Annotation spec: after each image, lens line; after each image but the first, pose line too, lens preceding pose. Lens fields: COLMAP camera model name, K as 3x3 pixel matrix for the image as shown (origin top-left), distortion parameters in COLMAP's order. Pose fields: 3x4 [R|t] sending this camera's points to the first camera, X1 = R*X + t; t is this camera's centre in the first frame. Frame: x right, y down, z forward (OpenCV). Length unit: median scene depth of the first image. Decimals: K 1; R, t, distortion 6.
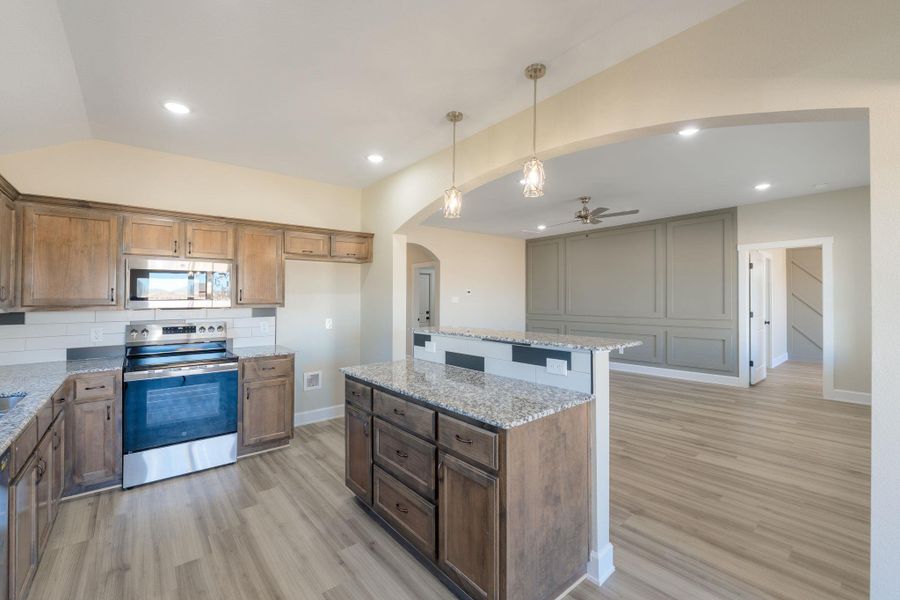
lens RADIAL K [[379.2, 0, 444.5], [0, 379.2, 296.8], [0, 0, 1]] dist [-0.003894, -0.000249]
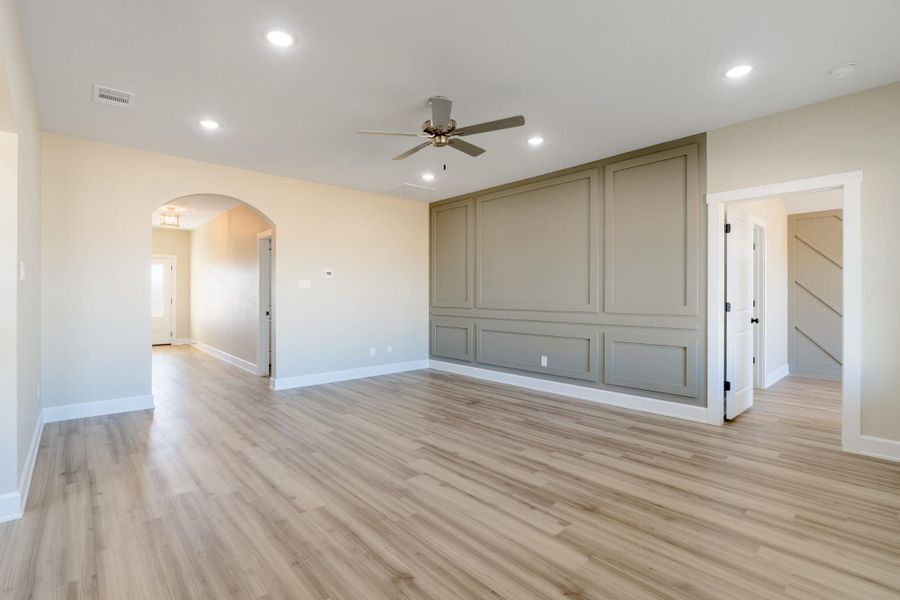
lens RADIAL K [[421.2, 0, 433.2], [0, 421.2, 293.2], [0, 0, 1]] dist [-0.000167, 0.000461]
pose [[0.999582, 0.009521, 0.027310, 0.306305], [-0.009496, 0.999954, -0.001050, 0.029560], [-0.027318, 0.000790, 0.999626, 0.319045]]
